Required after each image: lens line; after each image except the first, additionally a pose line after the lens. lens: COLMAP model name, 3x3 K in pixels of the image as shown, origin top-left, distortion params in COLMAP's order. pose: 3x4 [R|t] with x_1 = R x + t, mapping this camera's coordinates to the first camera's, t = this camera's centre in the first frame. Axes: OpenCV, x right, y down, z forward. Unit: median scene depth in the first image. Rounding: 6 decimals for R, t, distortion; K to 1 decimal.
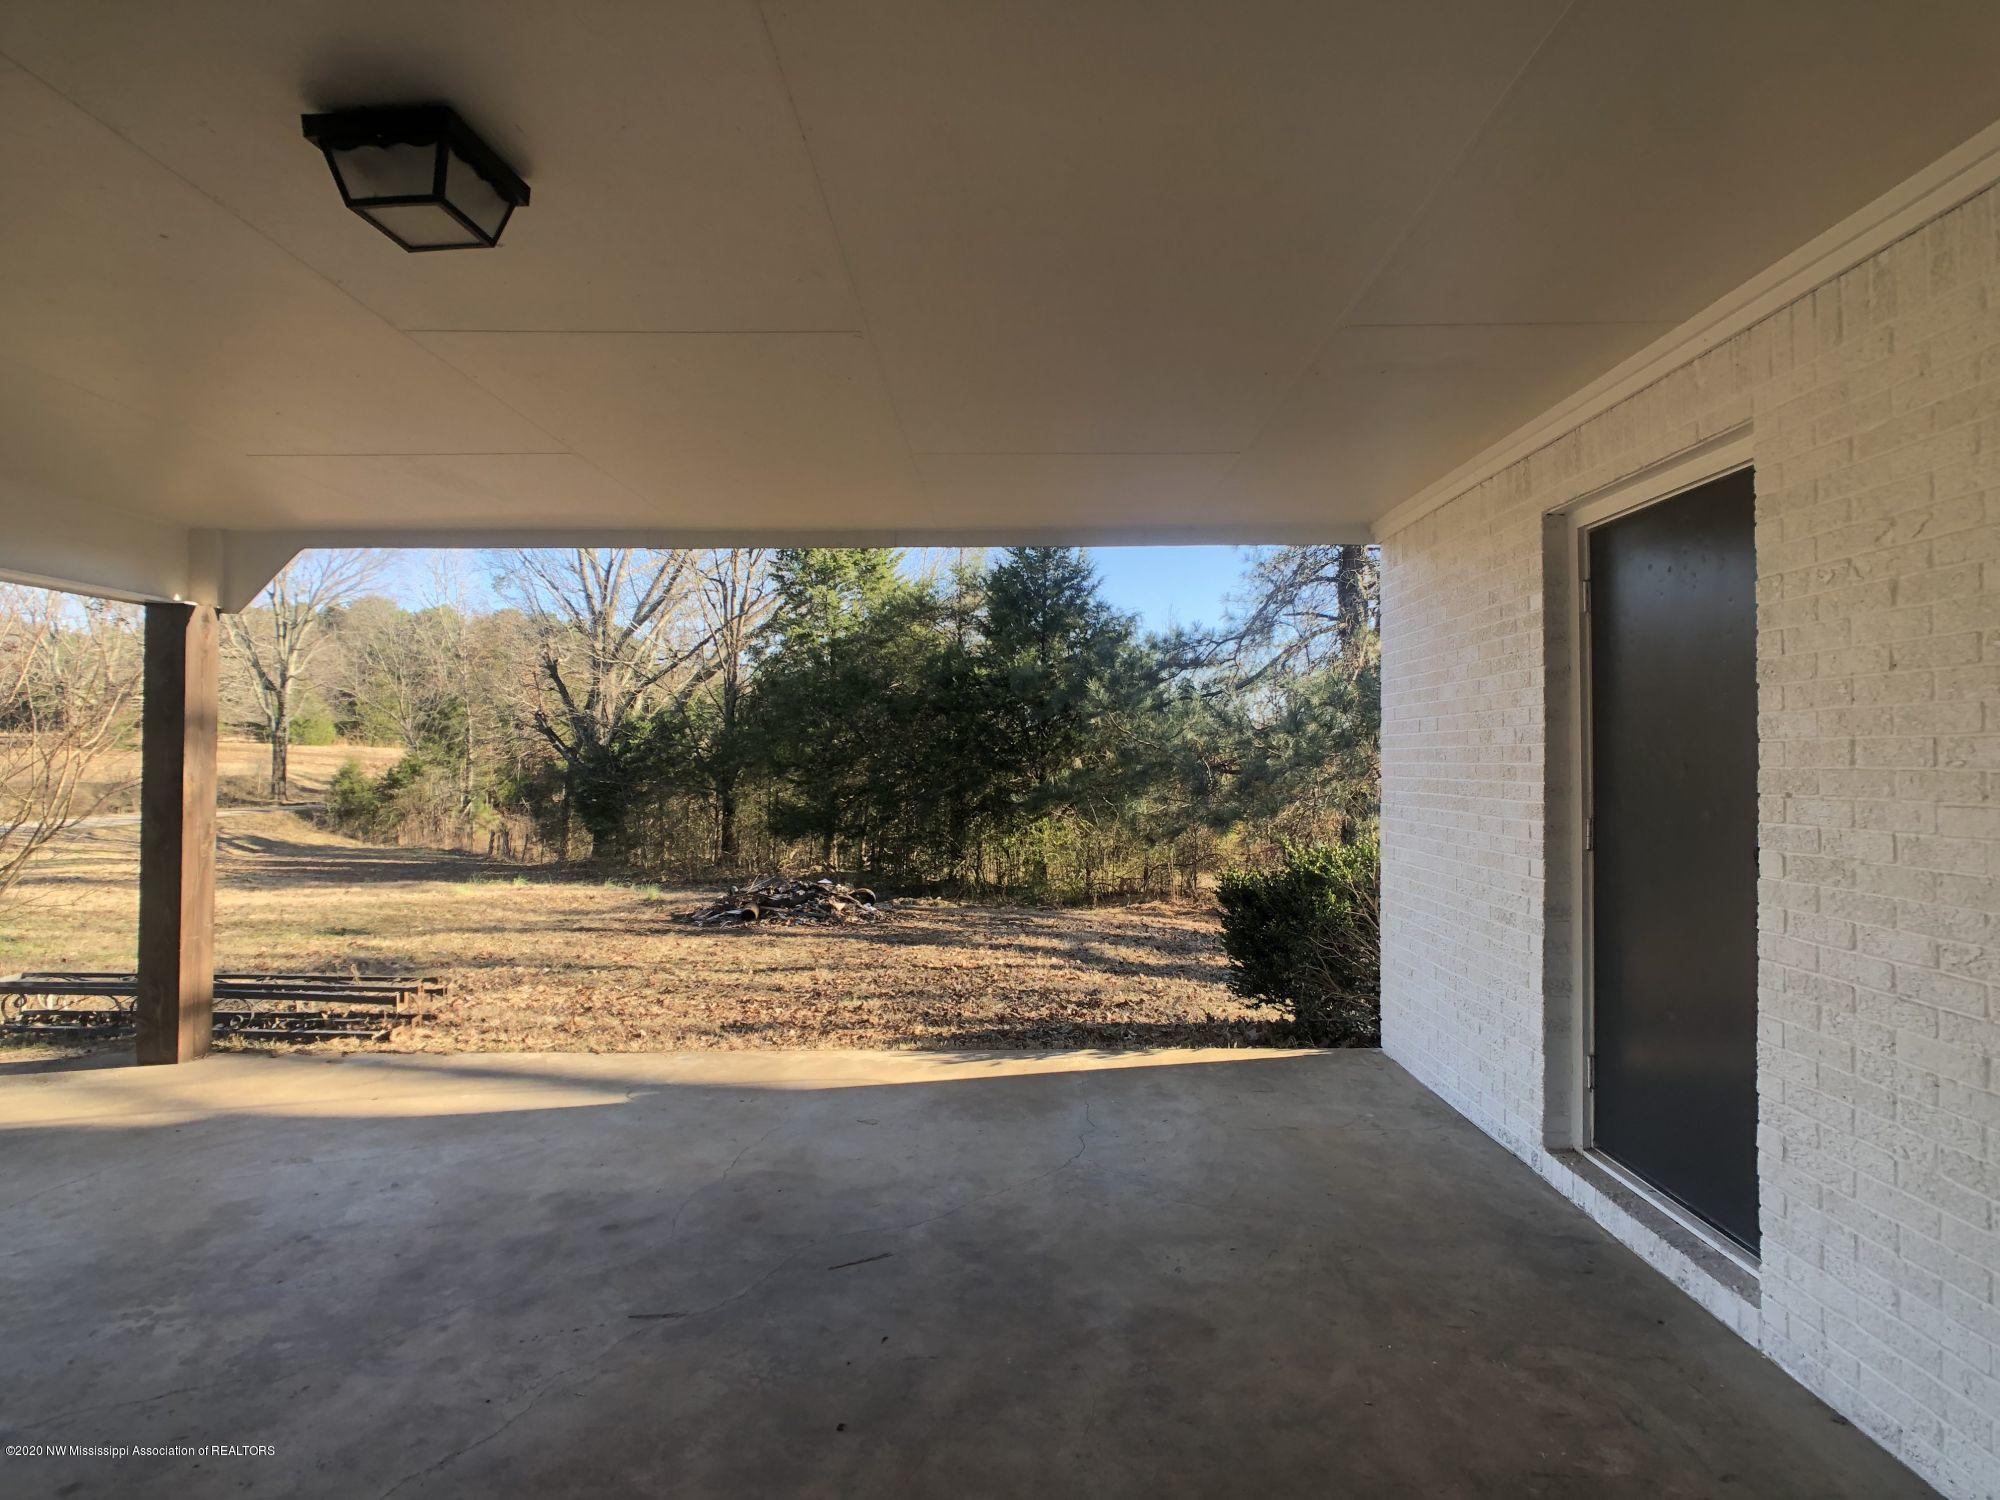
lens RADIAL K [[1069.8, 0, 1009.4], [0, 1069.8, 740.3], [0, 0, 1]] dist [-0.048058, 0.024156]
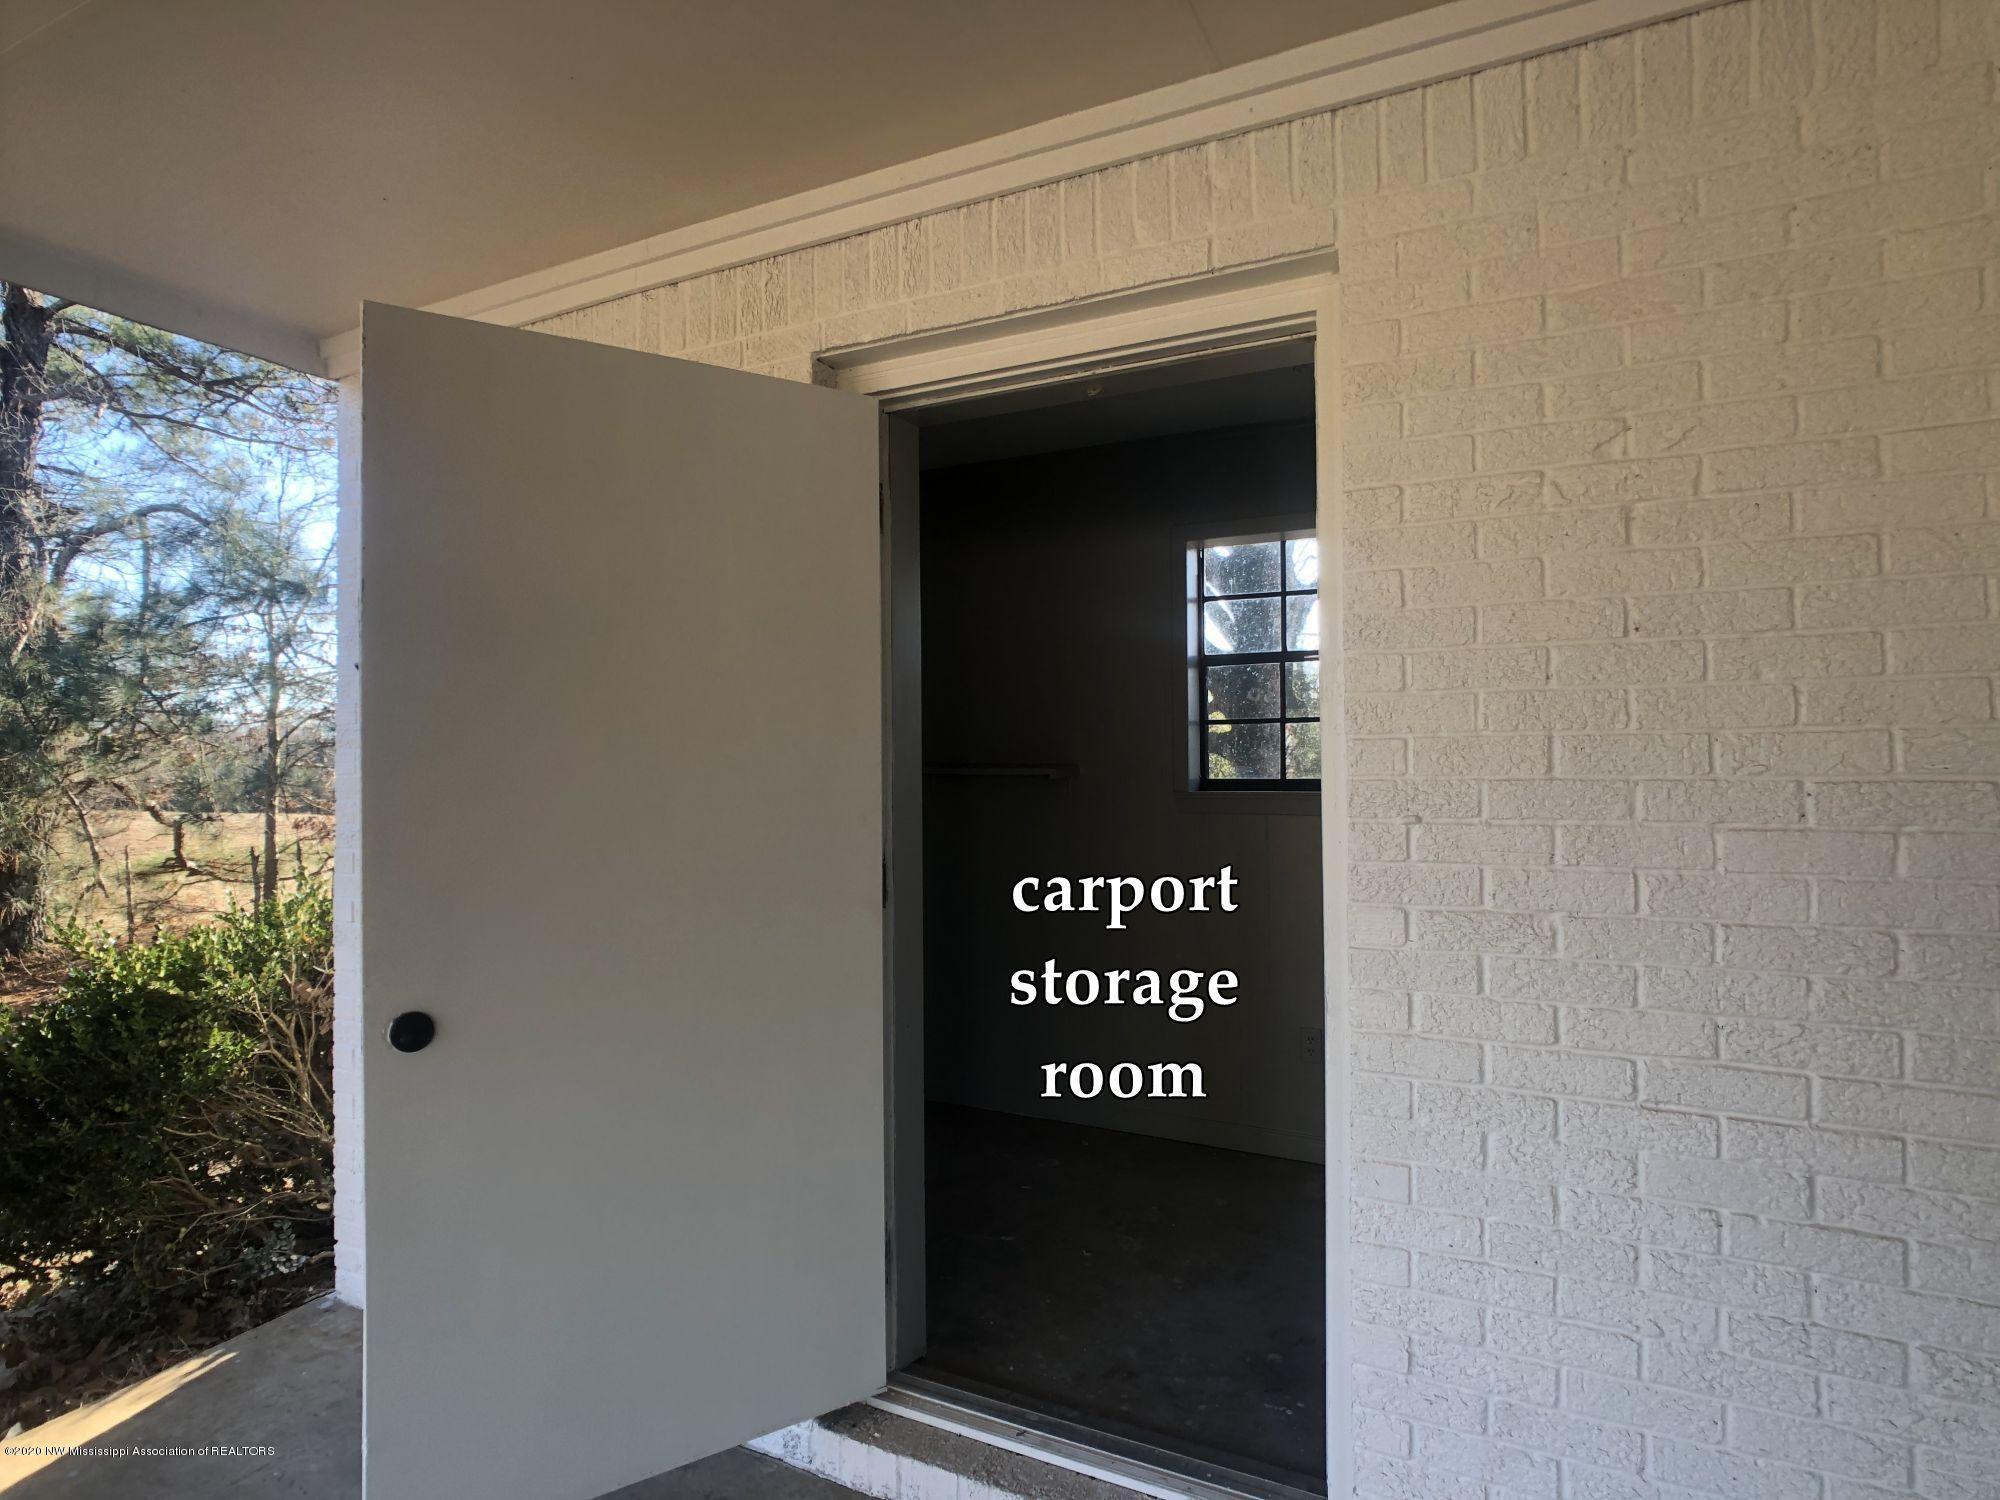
lens RADIAL K [[1069.8, 0, 1009.4], [0, 1069.8, 740.3], [0, 0, 1]] dist [-0.048058, 0.024156]
pose [[0.440986, 0.012807, 0.897423, 0.035191], [-0.008677, 0.999912, -0.010006, 0.012973], [-0.897472, -0.003374, 0.441058, 1.066515]]
